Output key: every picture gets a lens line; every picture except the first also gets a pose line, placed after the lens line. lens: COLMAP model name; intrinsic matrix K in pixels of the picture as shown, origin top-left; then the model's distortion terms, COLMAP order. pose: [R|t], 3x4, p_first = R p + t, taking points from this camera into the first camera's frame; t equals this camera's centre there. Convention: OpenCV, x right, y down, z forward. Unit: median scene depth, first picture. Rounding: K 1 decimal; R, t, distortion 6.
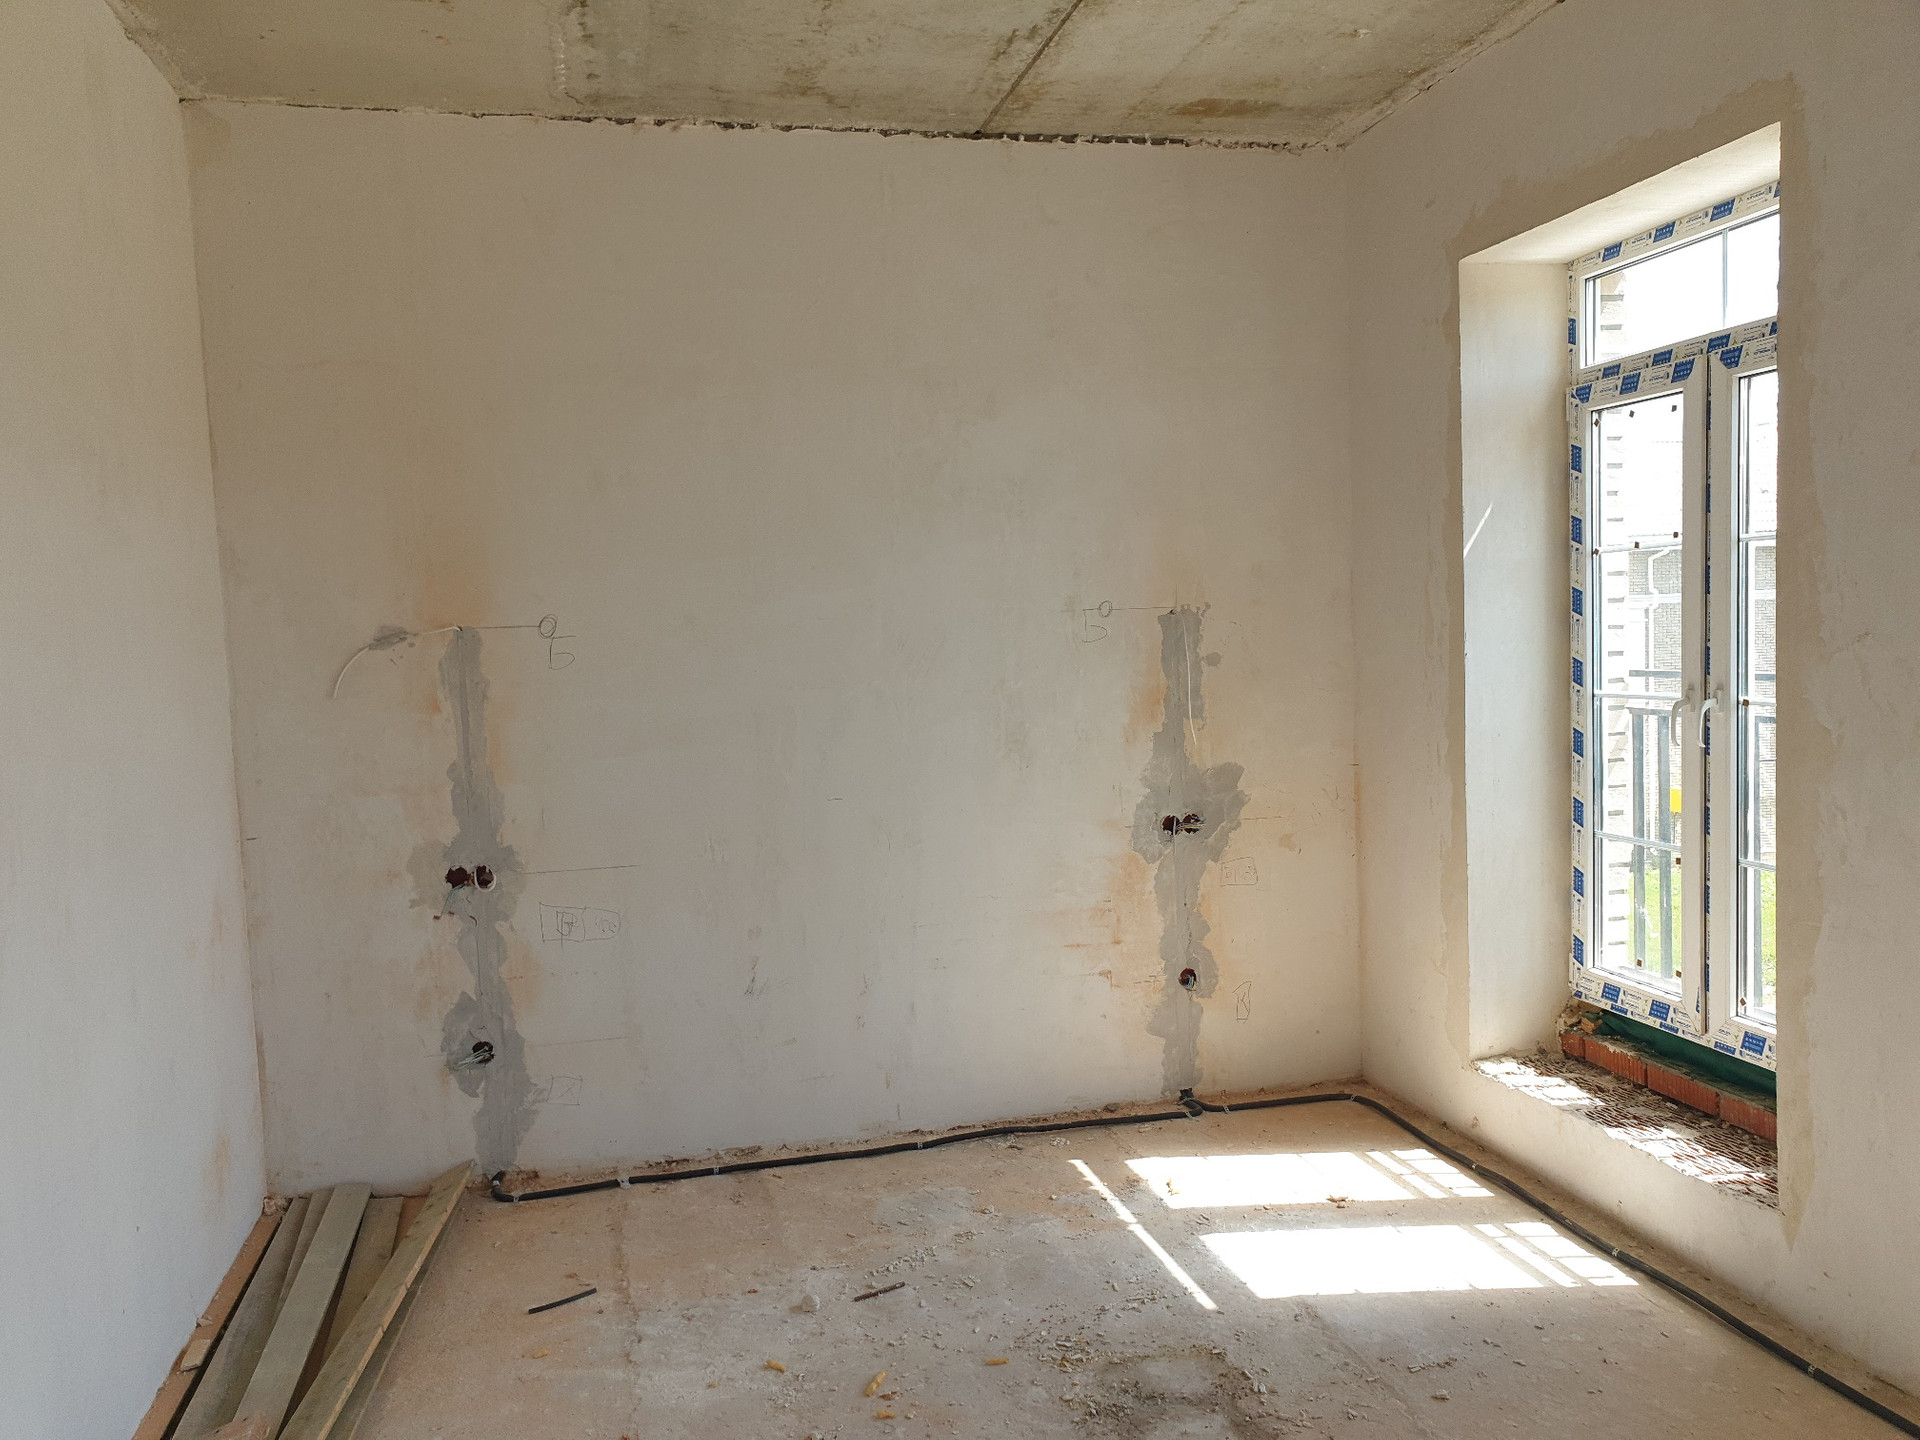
lens RADIAL K [[1508.4, 0, 963.7], [0, 1508.4, 726.3], [0, 0, 1]] dist [0.114425, -0.117023]
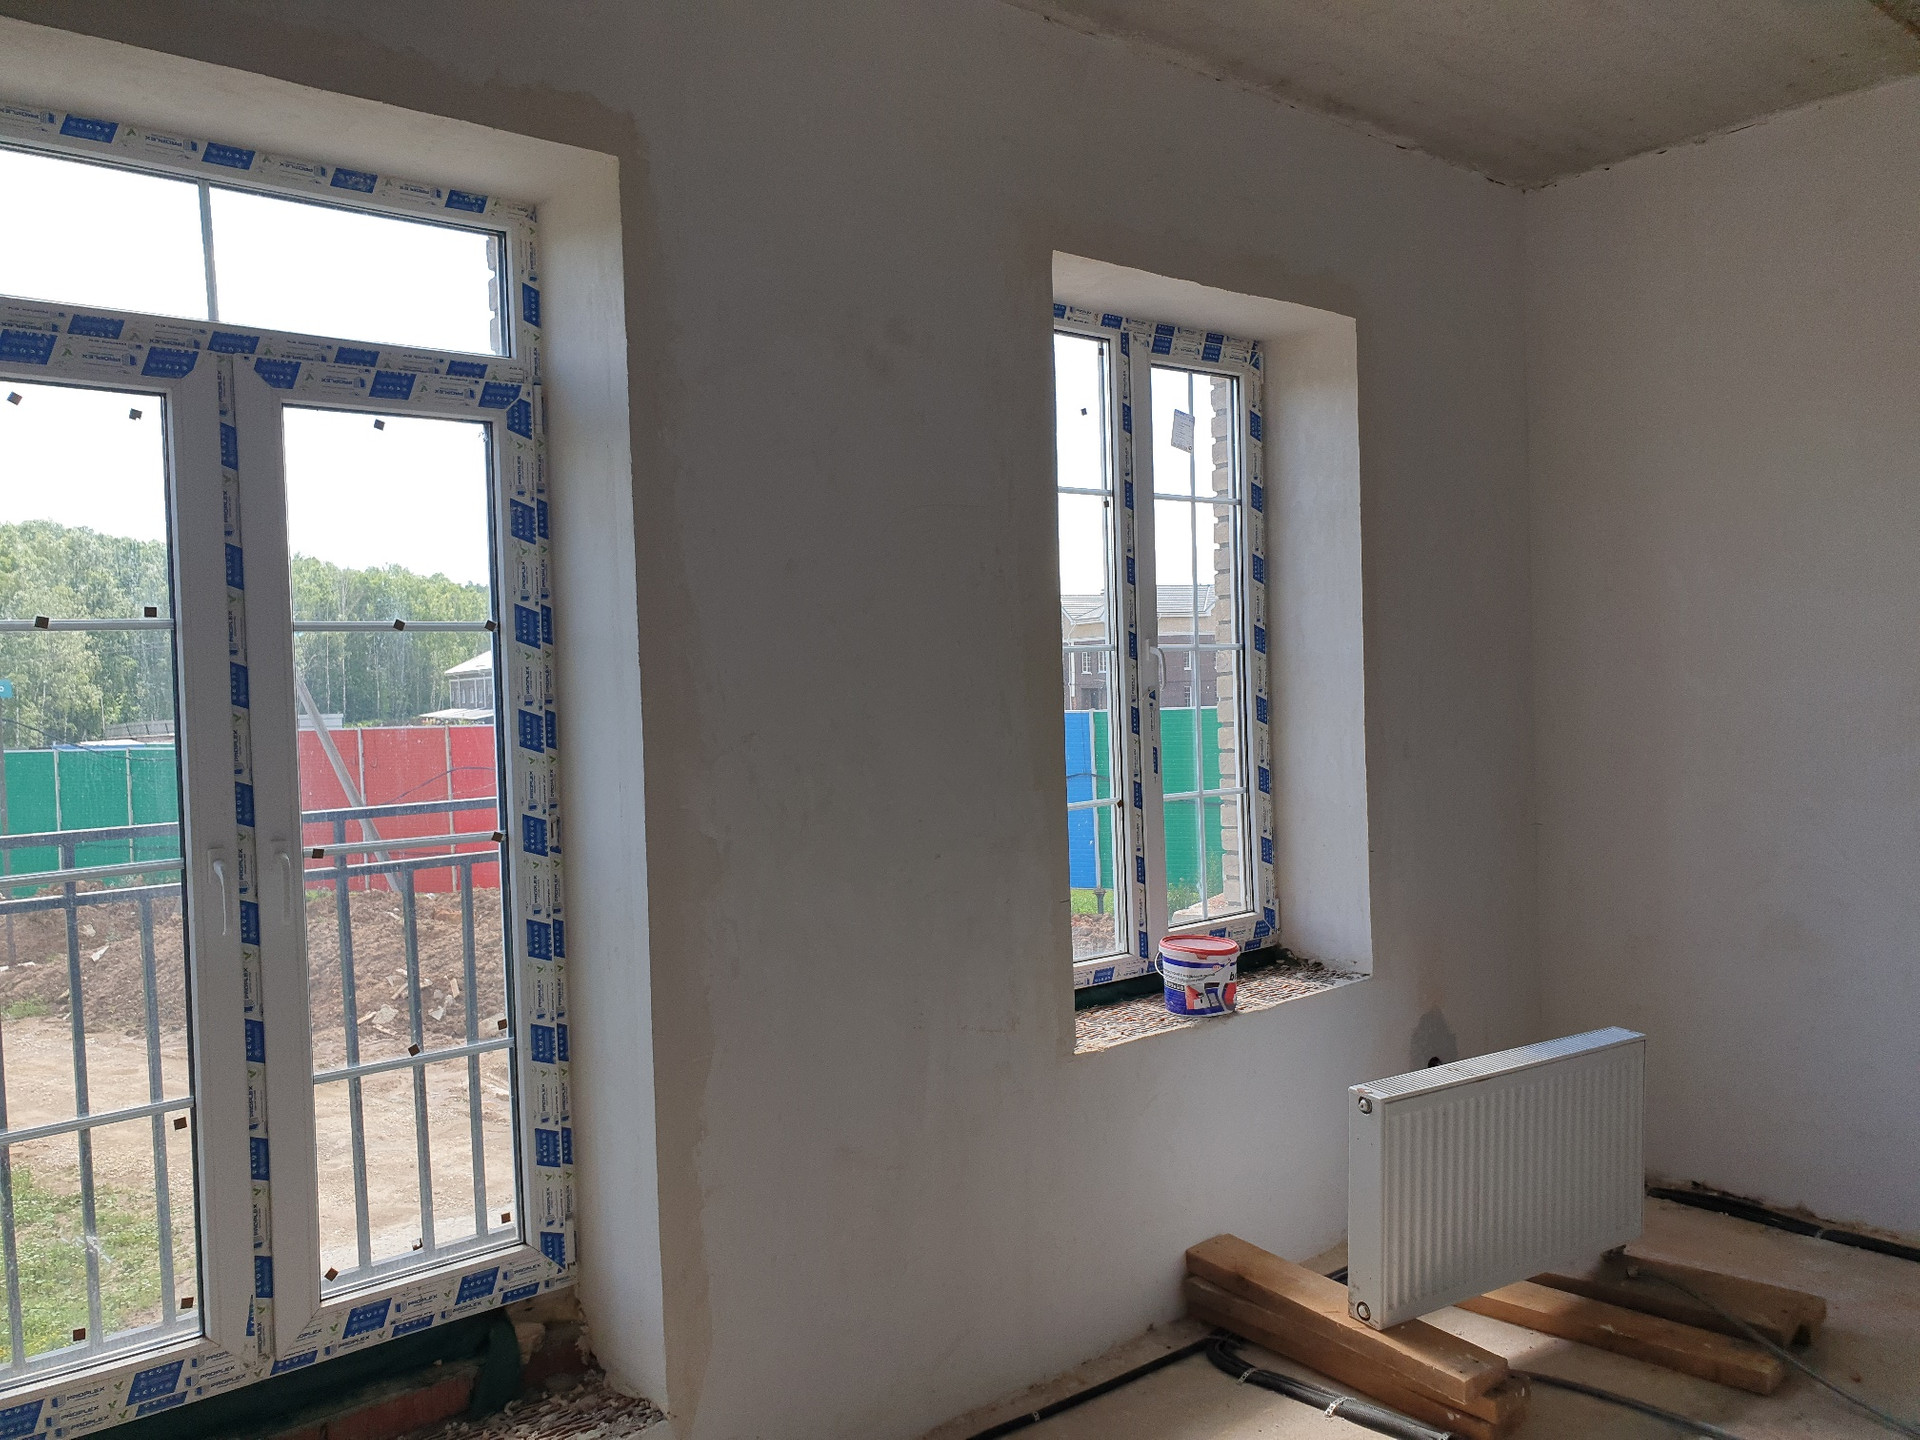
lens RADIAL K [[1504.7, 0, 982.2], [0, 1504.7, 721.5], [0, 0, 1]] dist [0.017477, -0.013286]
pose [[-0.455558, 0.025601, 0.889838, -0.220772], [0.106681, 0.993953, 0.026020, -0.052793], [-0.883791, 0.106783, -0.455534, 0.875380]]
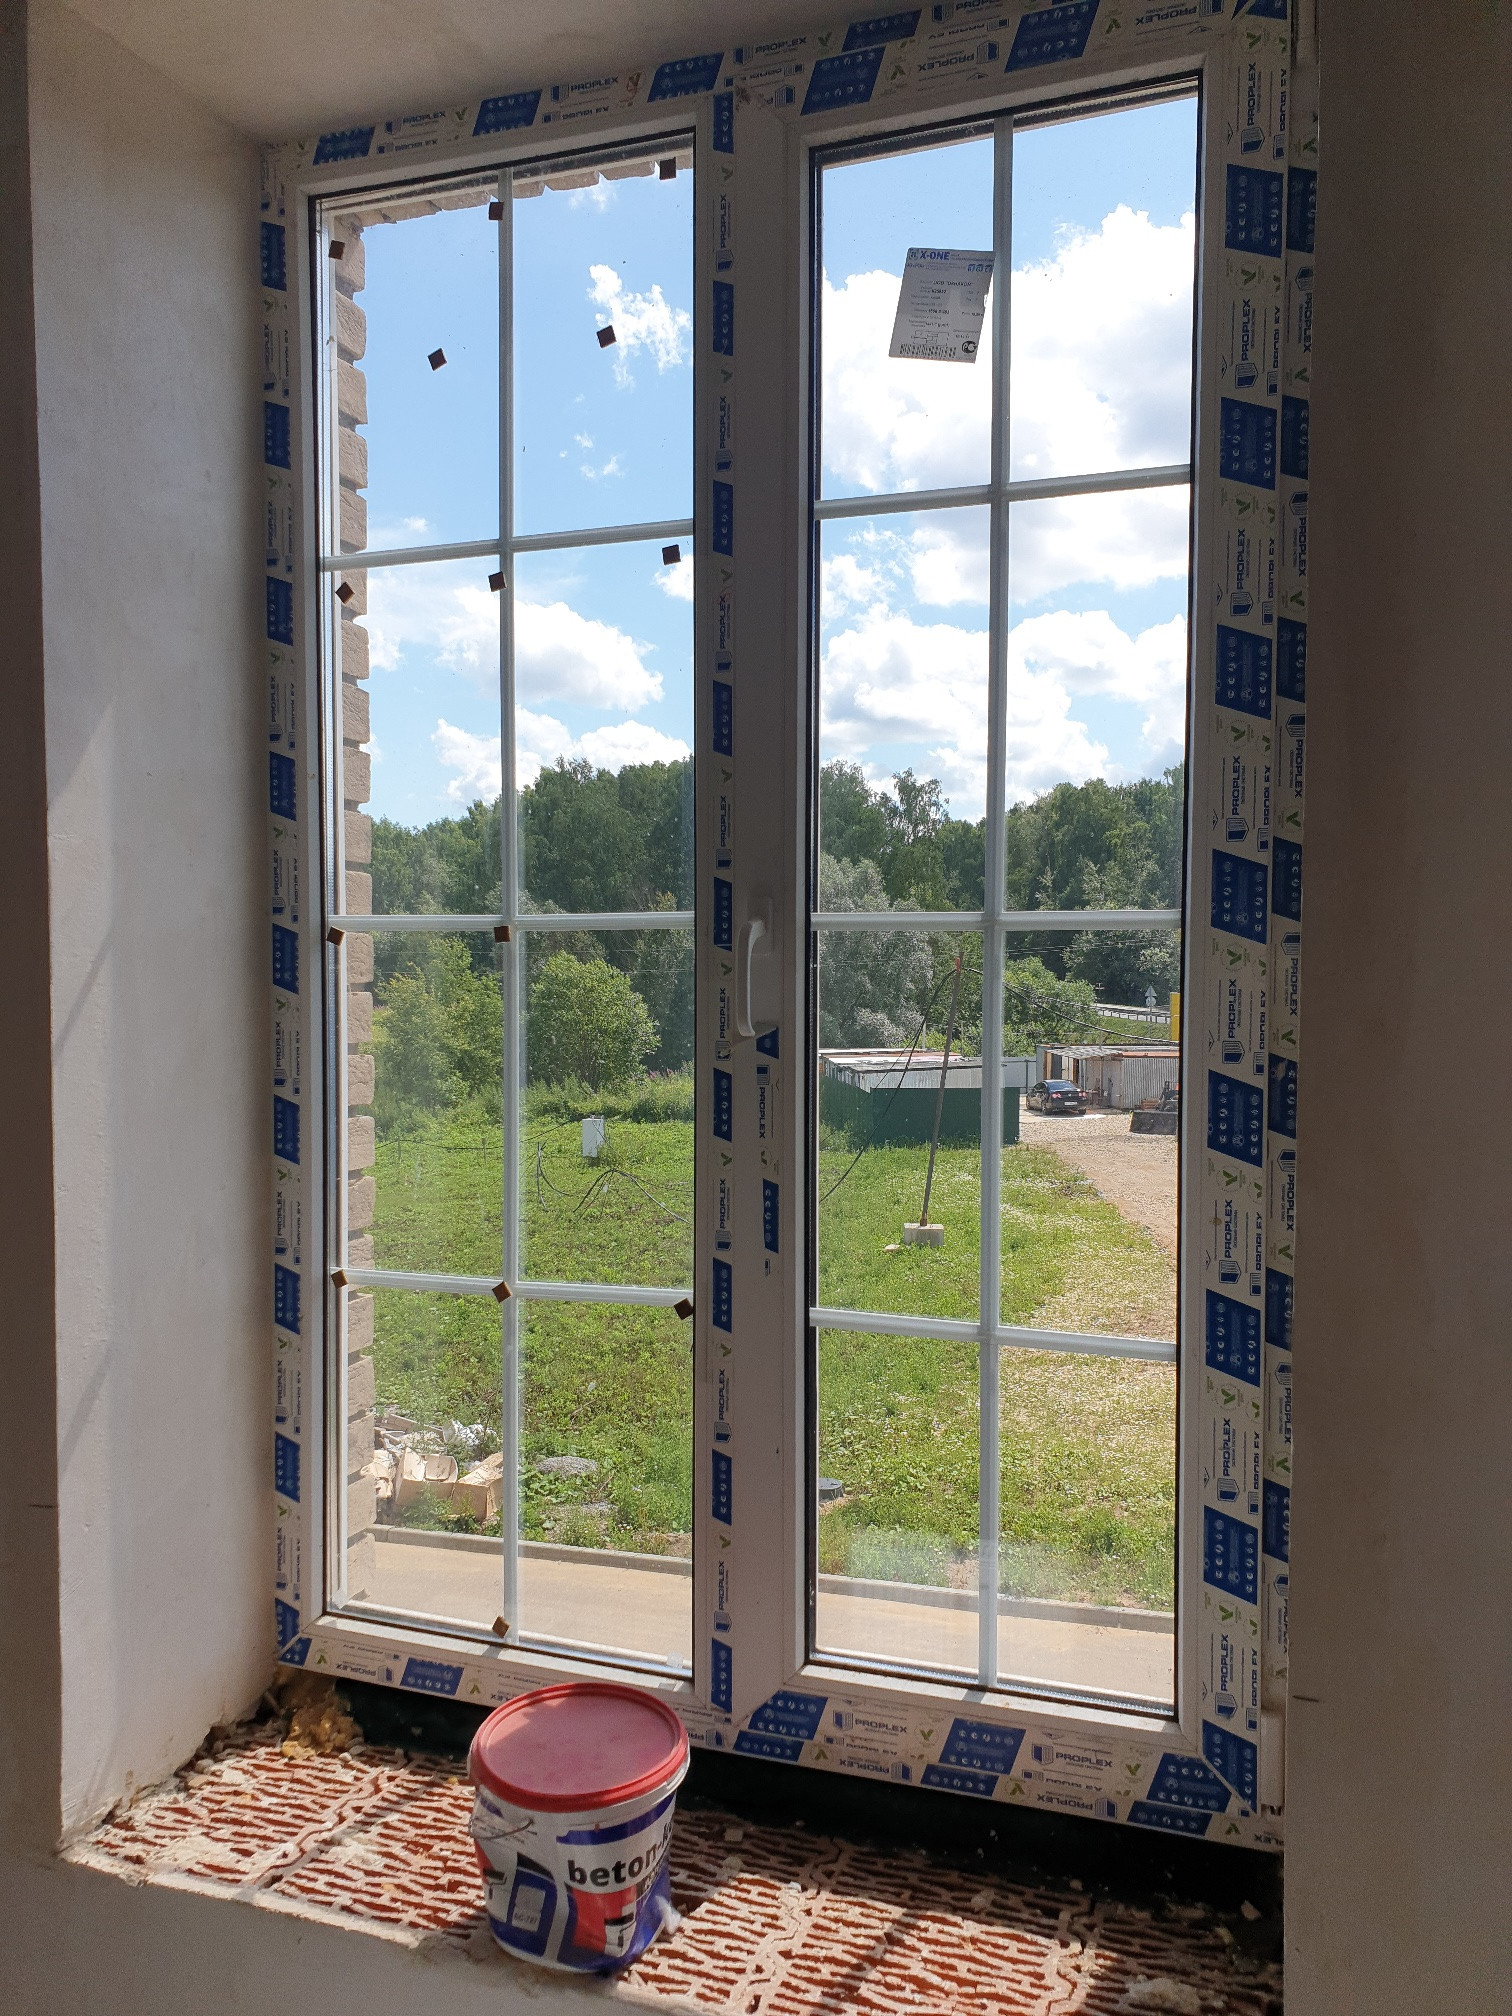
lens RADIAL K [[1576.7, 0, 775.9], [0, 1576.7, 1032.1], [0, 0, 1]] dist [-0.000803, 0.008097]
pose [[0.558070, 0.000290, 0.829794, 0.241299], [0.032556, 0.999222, -0.022244, -0.028862], [-0.829155, 0.039429, 0.557627, 0.167052]]
